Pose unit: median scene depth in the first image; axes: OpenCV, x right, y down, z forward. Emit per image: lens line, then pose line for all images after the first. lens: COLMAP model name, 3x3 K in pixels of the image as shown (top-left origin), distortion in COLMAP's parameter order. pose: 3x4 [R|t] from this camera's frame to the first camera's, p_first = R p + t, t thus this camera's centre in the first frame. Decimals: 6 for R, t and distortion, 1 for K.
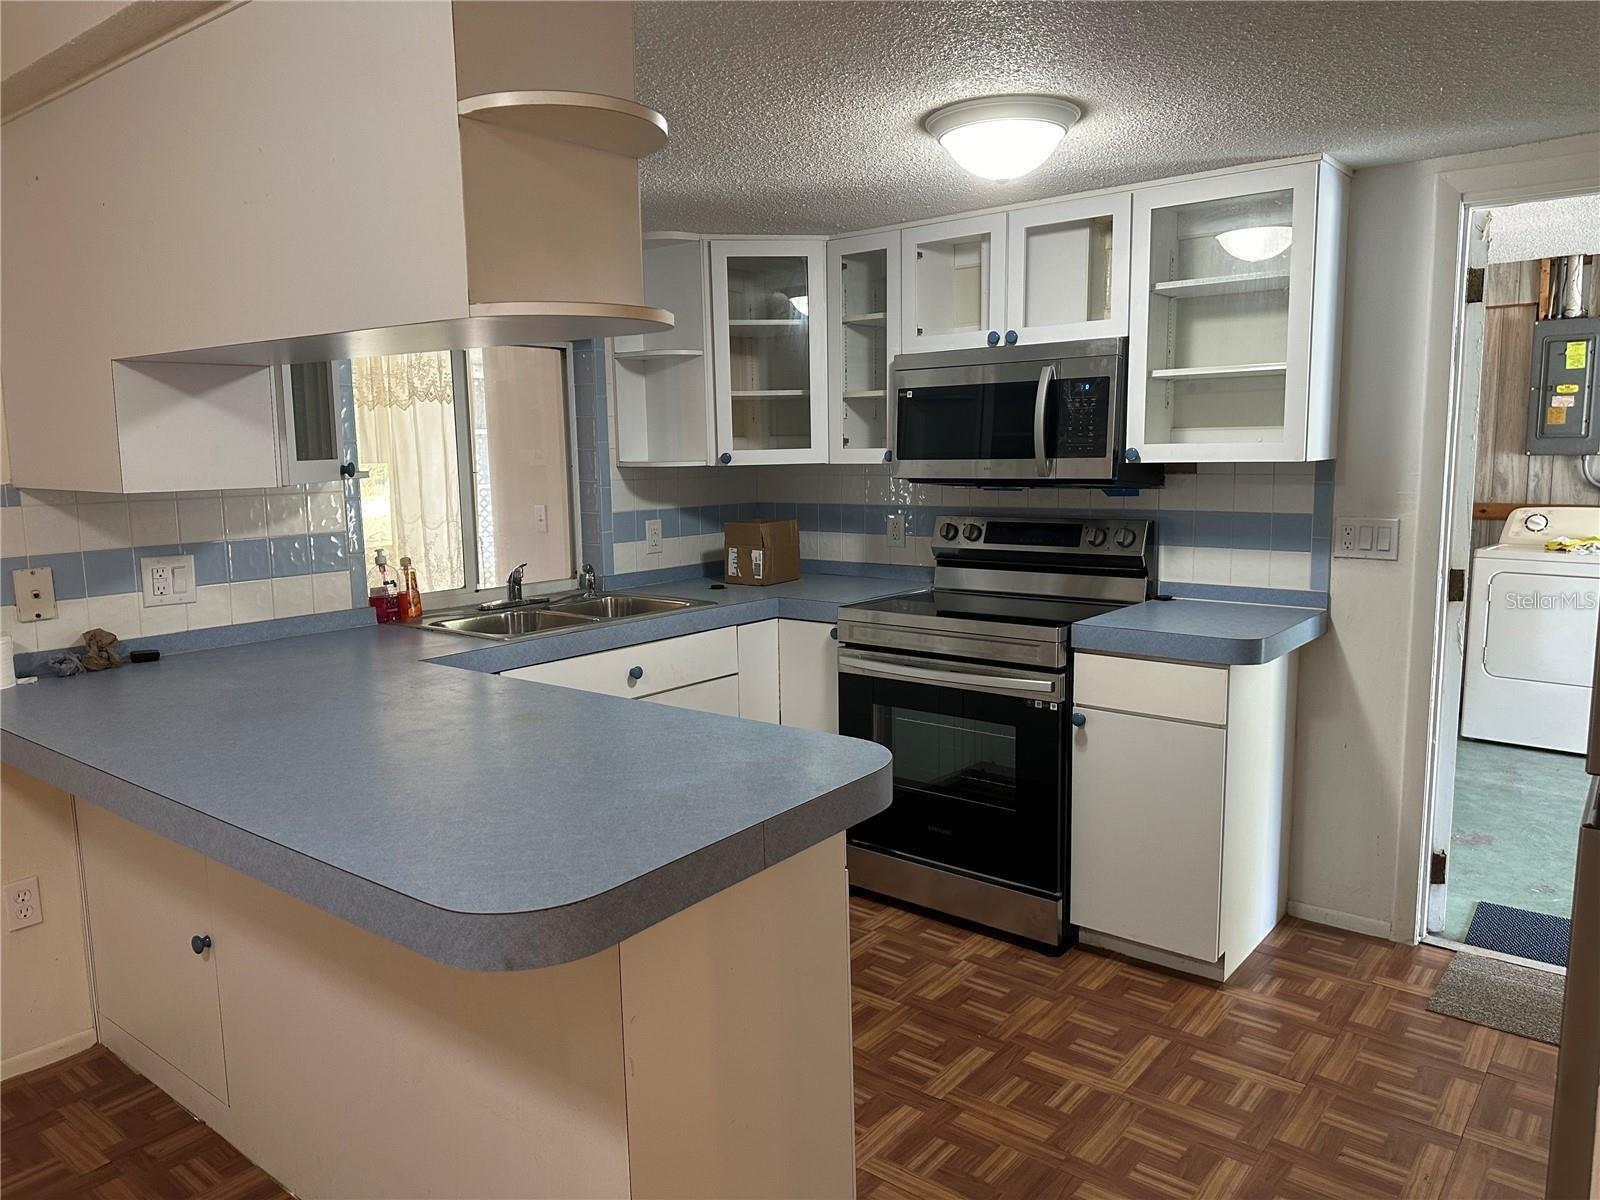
lens RADIAL K [[1145.4, 0, 831.5], [0, 1145.4, 598.1], [0, 0, 1]] dist [0.090145, -0.144594]
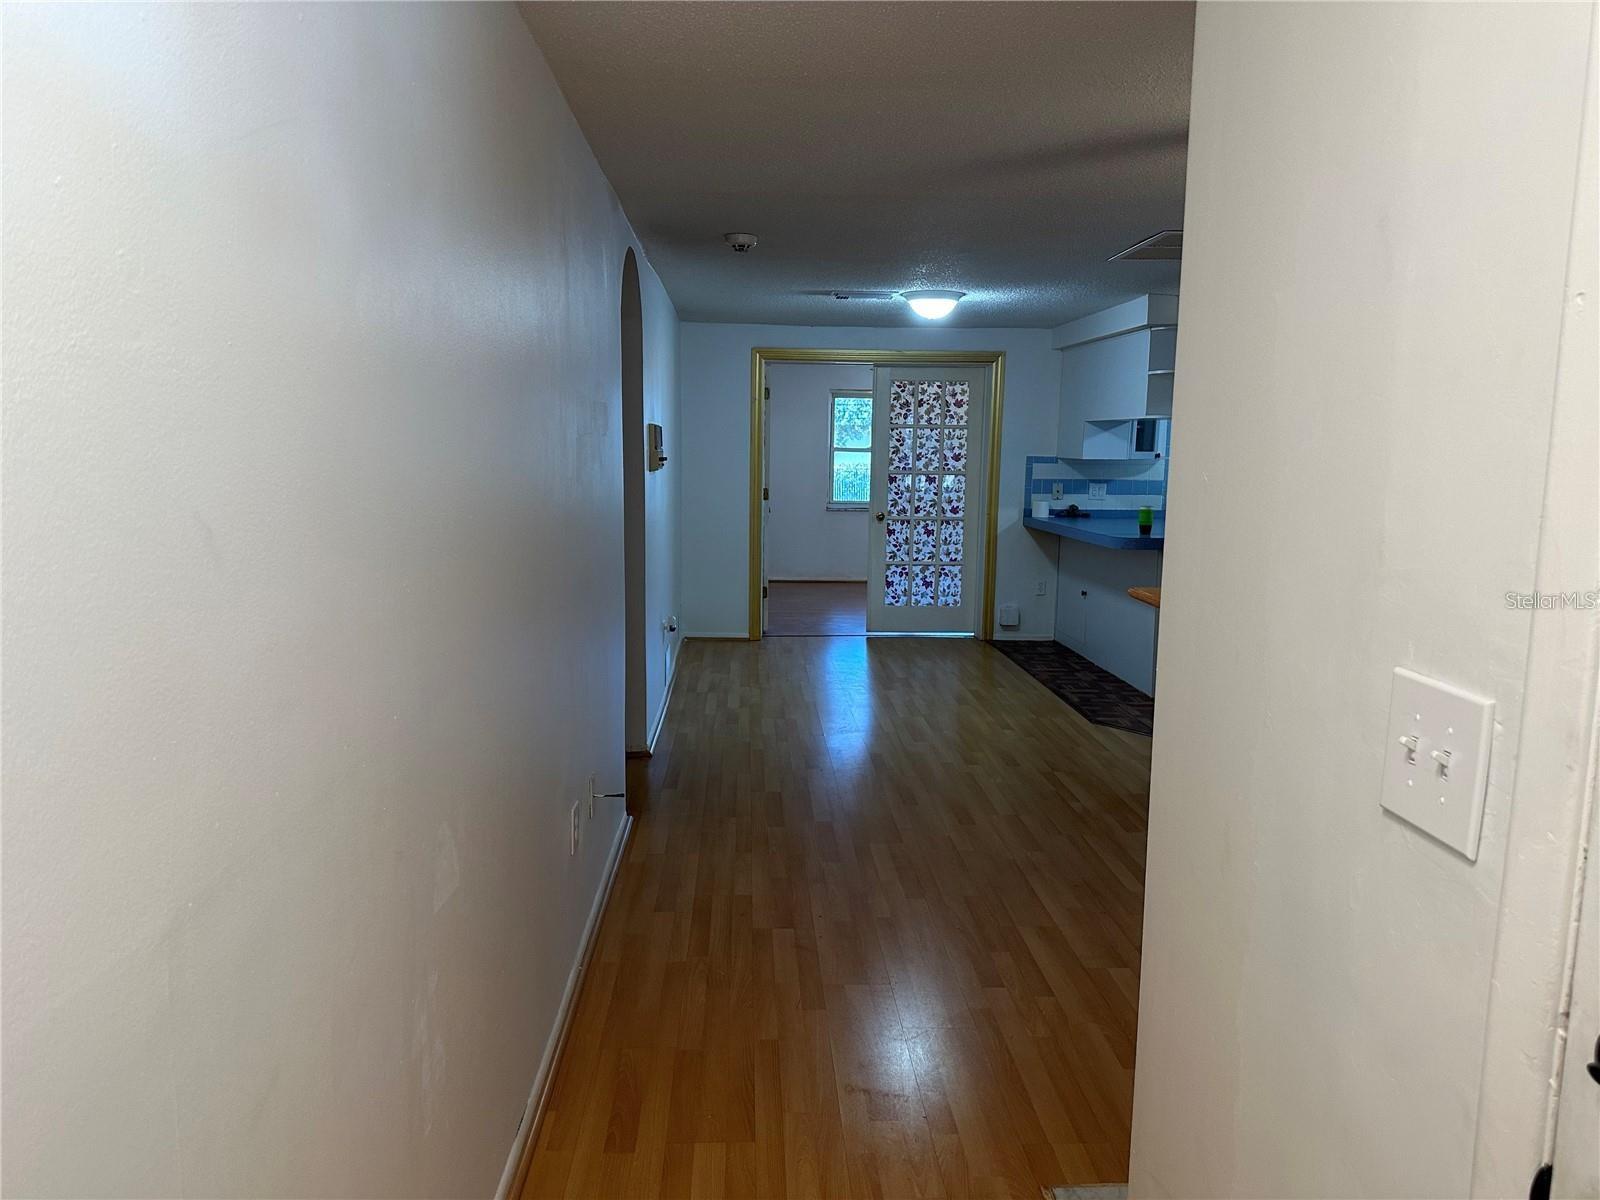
lens RADIAL K [[1112.2, 0, 800.0], [0, 1112.2, 600.0], [0, 0, 1]] dist [0.090767, -0.131058]
pose [[0.657206, 0.126861, -0.742958, 1.108820], [-0.126734, 0.990298, 0.056989, 0.195389], [0.742980, 0.056705, 0.666907, -1.482326]]
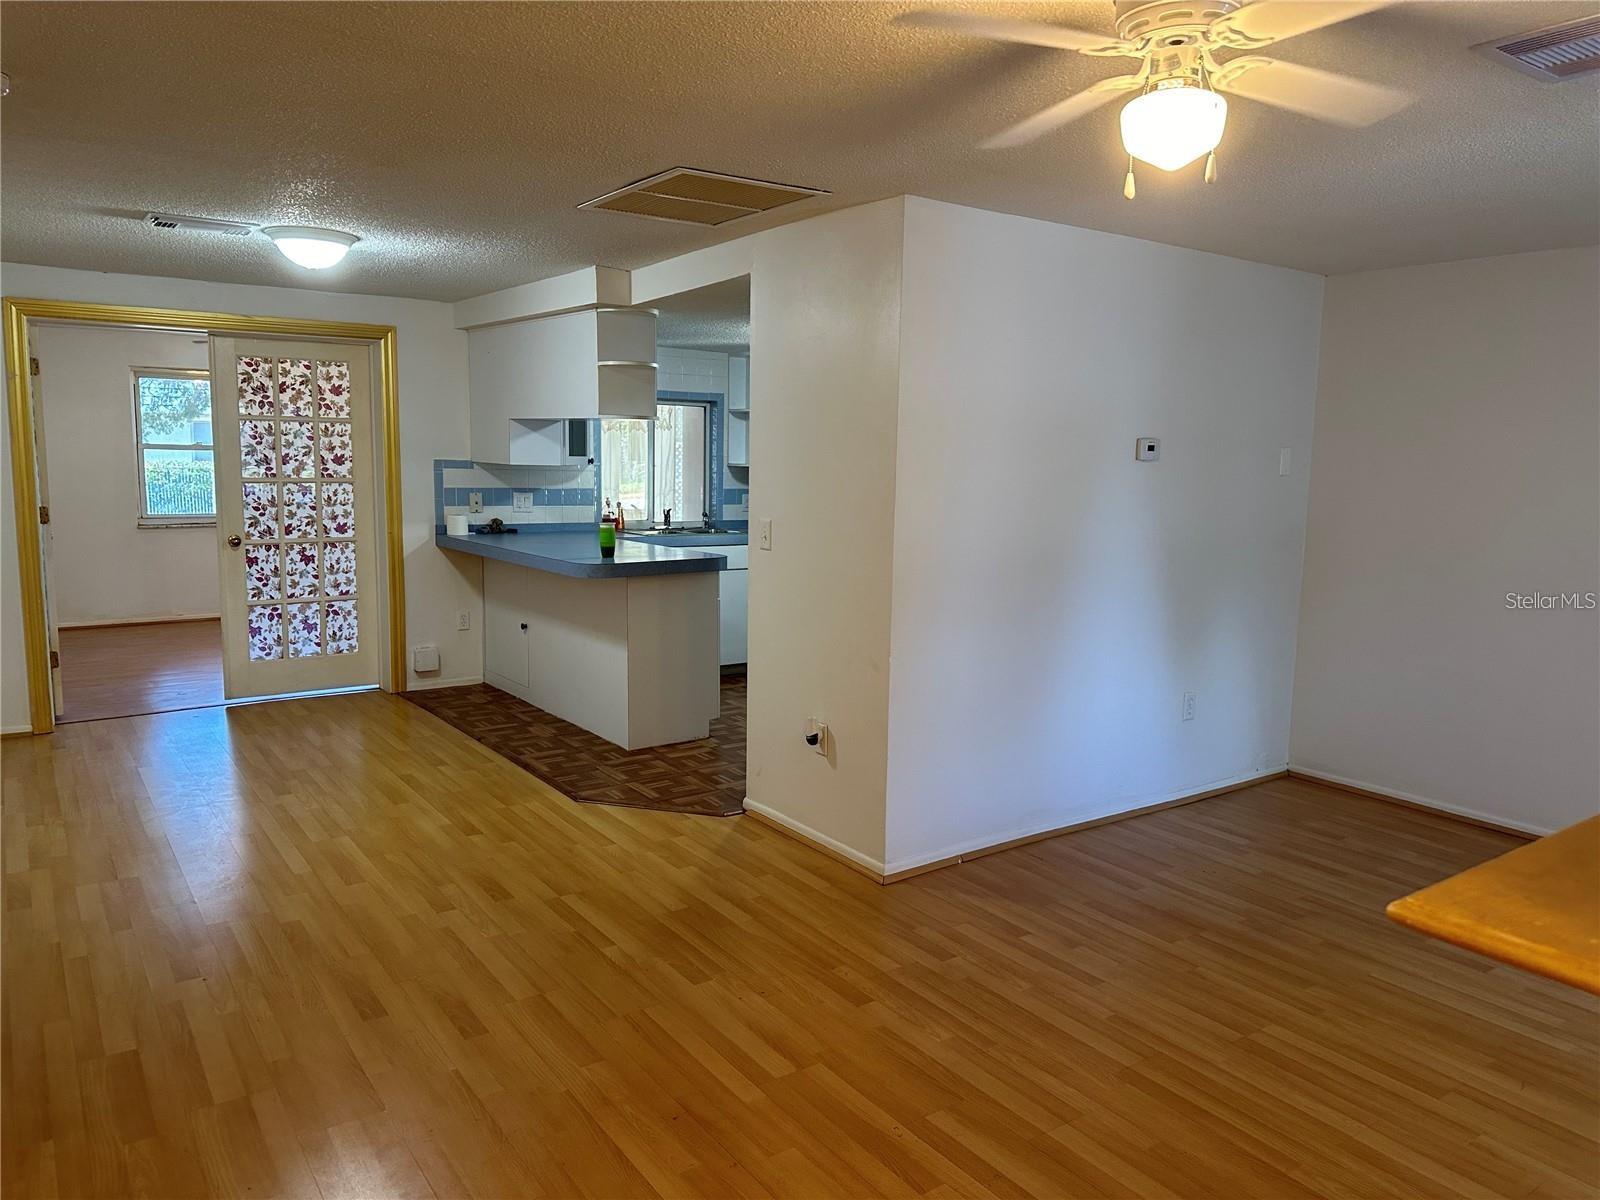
lens RADIAL K [[1112.2, 0, 800.0], [0, 1112.2, 600.0], [0, 0, 1]] dist [0.090767, -0.131058]
pose [[0.959152, 0.070231, -0.274033, 0.688022], [-0.071806, 0.997409, 0.004294, 0.144001], [0.273625, 0.015559, 0.961711, -1.169699]]
